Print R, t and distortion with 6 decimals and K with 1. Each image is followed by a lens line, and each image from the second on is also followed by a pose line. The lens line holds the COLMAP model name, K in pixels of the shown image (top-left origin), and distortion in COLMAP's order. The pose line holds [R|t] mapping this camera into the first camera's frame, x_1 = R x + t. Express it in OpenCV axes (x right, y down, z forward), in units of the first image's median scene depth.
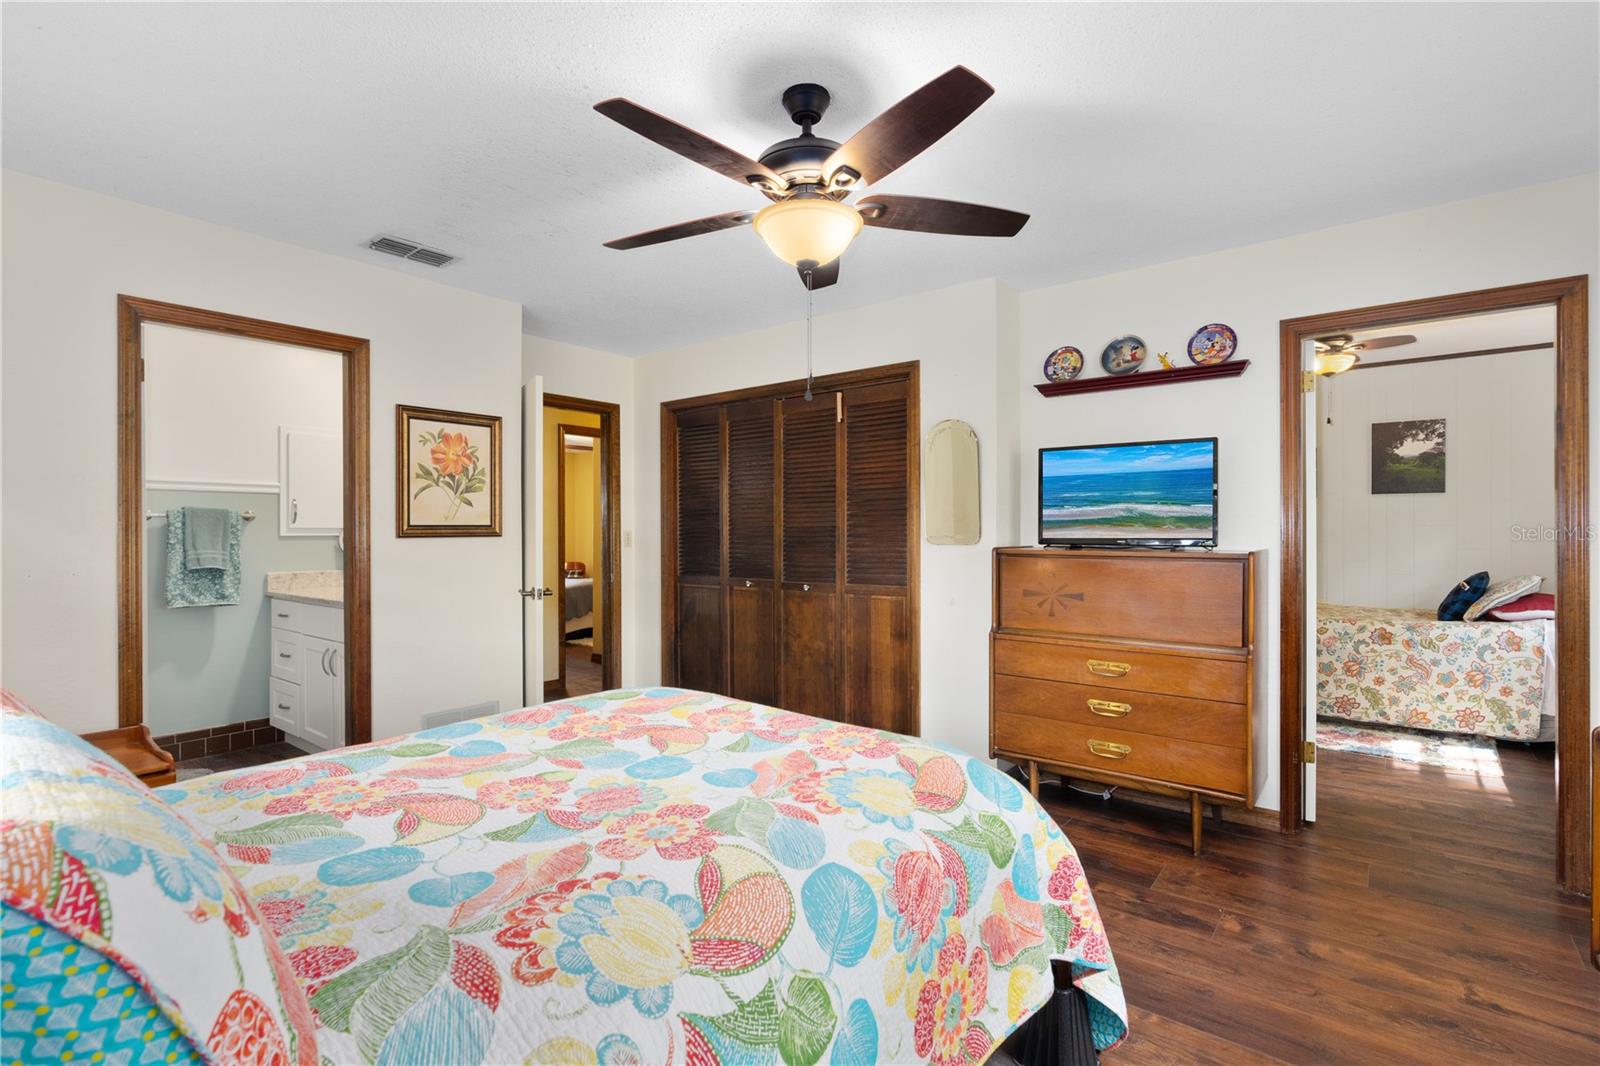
lens RADIAL K [[741.0, 0, 810.9], [0, 741.0, 531.8], [0, 0, 1]] dist [-0.000902, 0.000666]
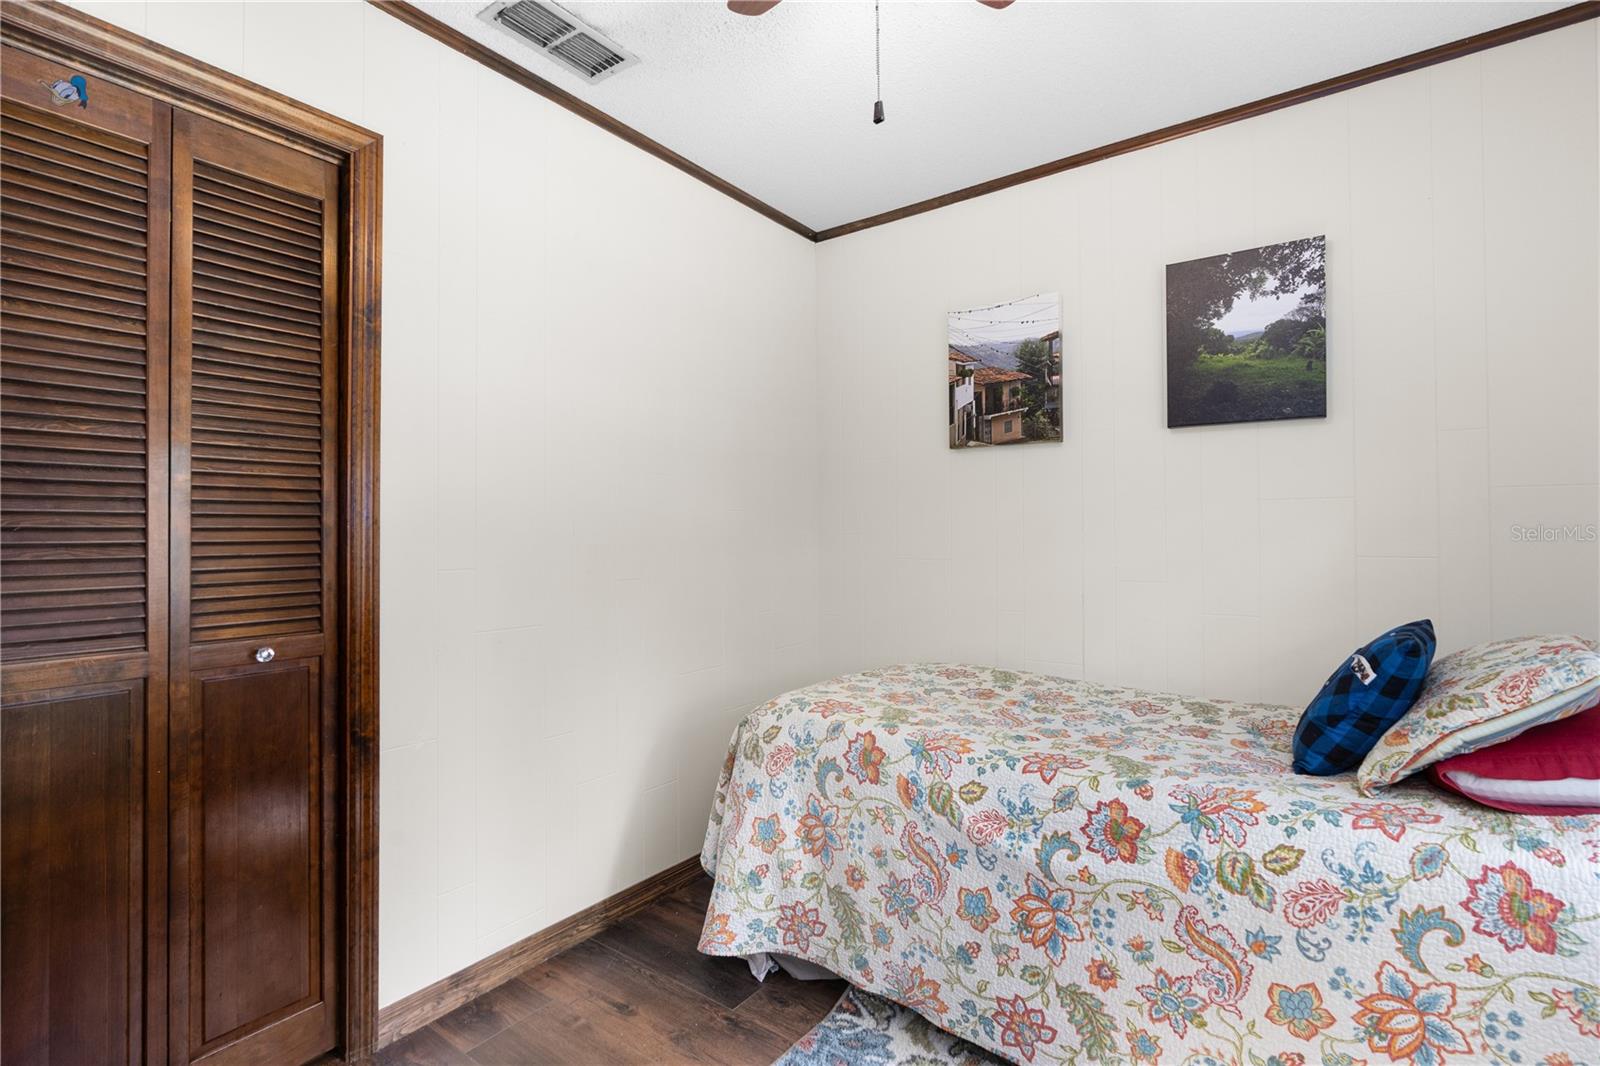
lens RADIAL K [[731.0, 0, 798.5], [0, 731.0, 520.6], [0, 0, 1]] dist [0.000095, 0.000297]
pose [[0.999675, -0.000908, 0.025496, 0.622427], [0.001243, 0.999913, -0.013144, 0.009973], [-0.025482, 0.013172, 0.999589, 0.679639]]
